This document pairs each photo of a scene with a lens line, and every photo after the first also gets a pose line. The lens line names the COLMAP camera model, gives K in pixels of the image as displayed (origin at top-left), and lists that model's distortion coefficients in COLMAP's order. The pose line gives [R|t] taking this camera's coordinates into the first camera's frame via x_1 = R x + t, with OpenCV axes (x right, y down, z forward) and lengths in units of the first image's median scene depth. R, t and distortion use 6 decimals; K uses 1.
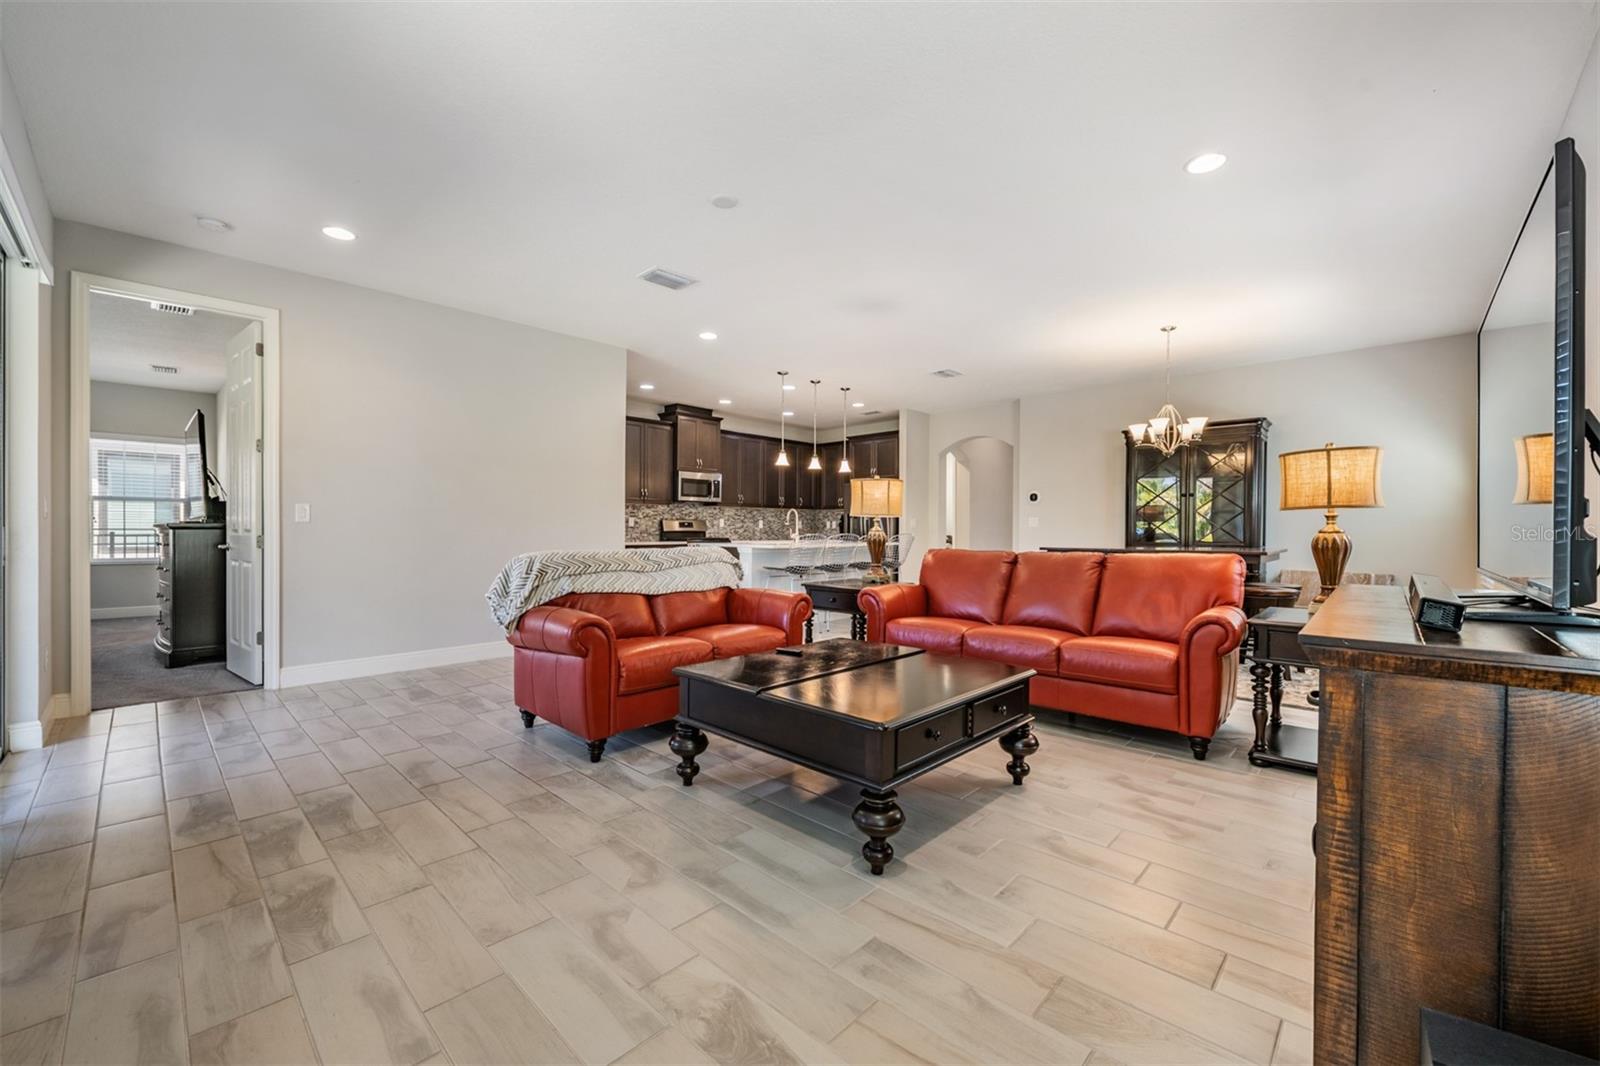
lens RADIAL K [[635.8, 0, 808.0], [0, 635.8, 554.6], [0, 0, 1]] dist [-0.031424, -0.000166]
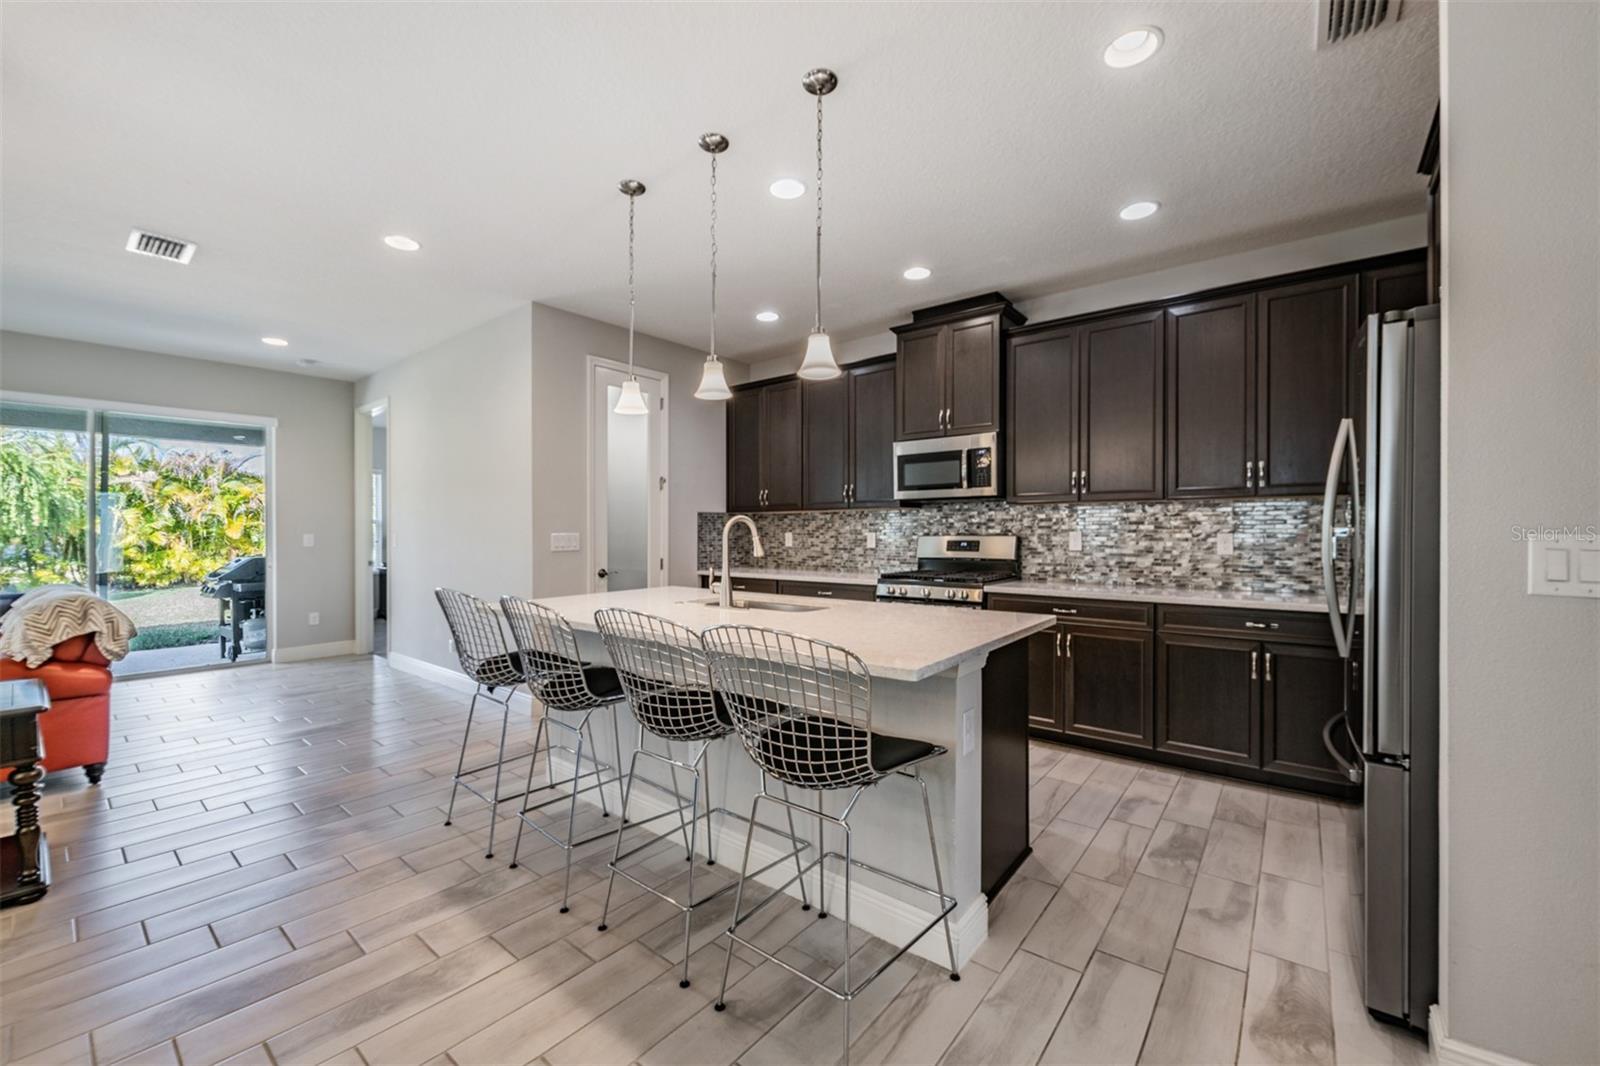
lens RADIAL K [[635.4, 0, 796.6], [0, 635.4, 532.9], [0, 0, 1]] dist [-0.015081, -0.000430]
pose [[0.071730, -0.004307, -0.997415, 0.289466], [-0.037374, 0.999277, -0.007002, -0.048533], [0.996724, 0.037779, 0.071517, 0.832562]]
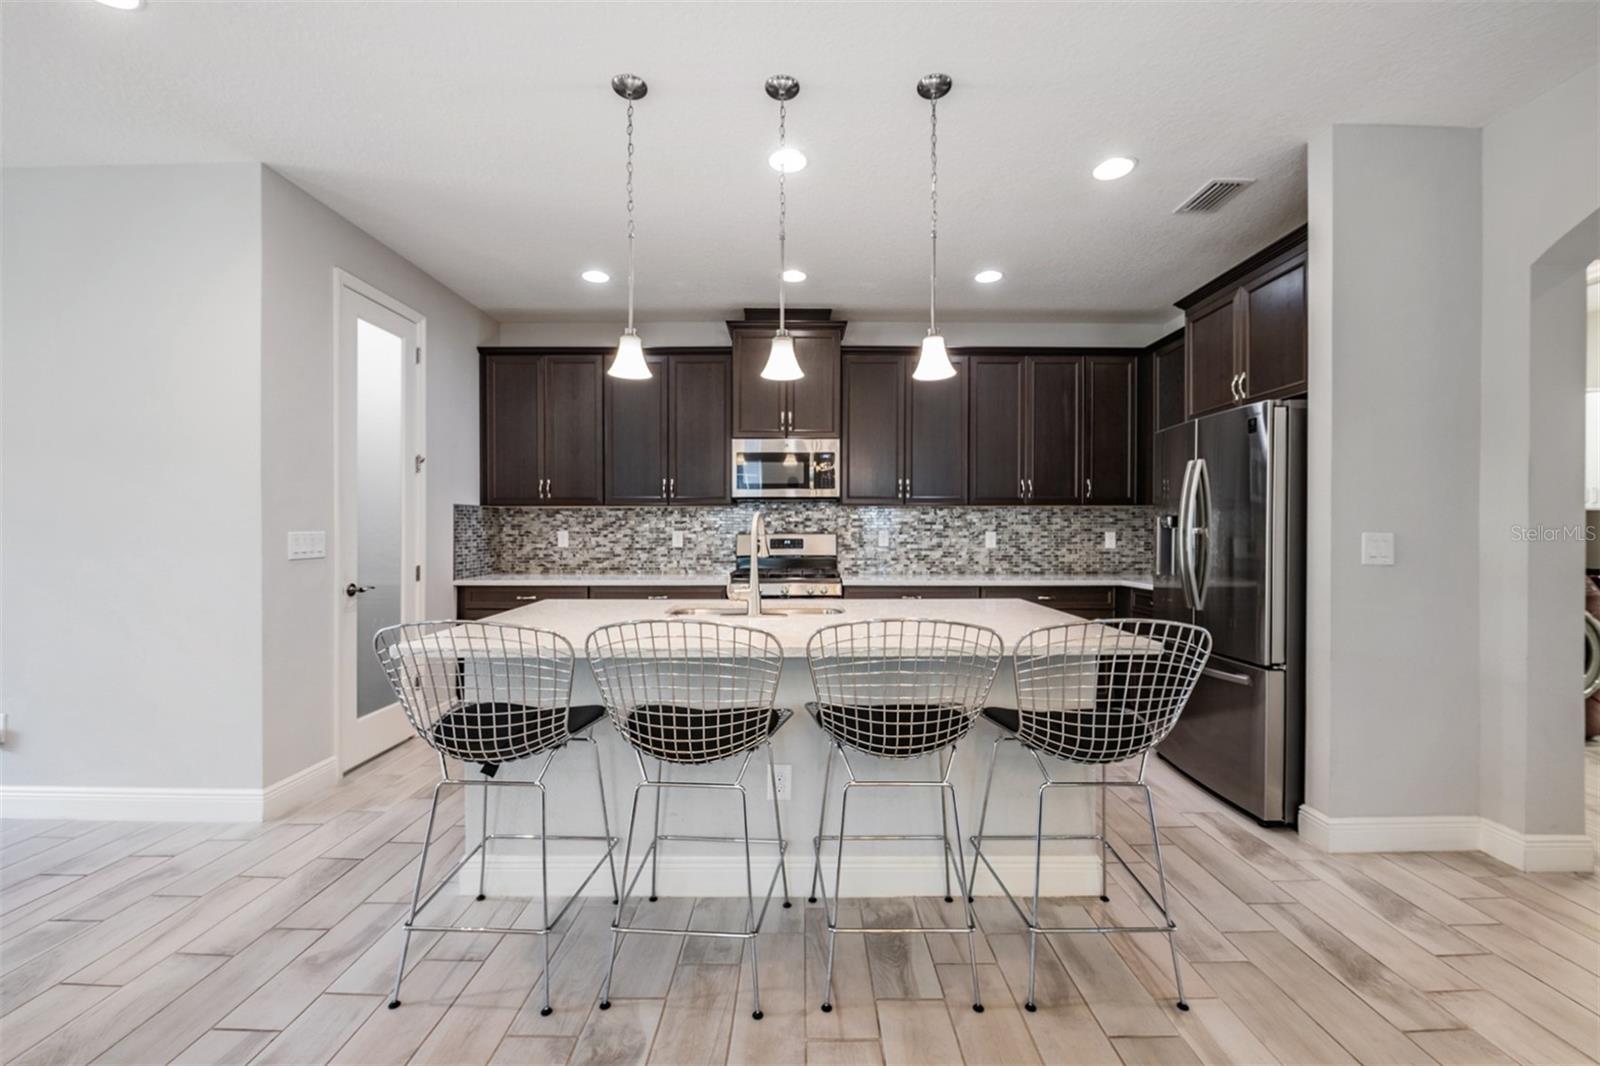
lens RADIAL K [[637.1, 0, 806.2], [0, 637.1, 533.4], [0, 0, 1]] dist [-0.010460, -0.000132]
pose [[0.686373, -0.001354, -0.727248, 0.195208], [-0.024657, 0.999380, -0.025131, -0.042573], [0.726831, 0.035181, 0.685915, 0.653686]]
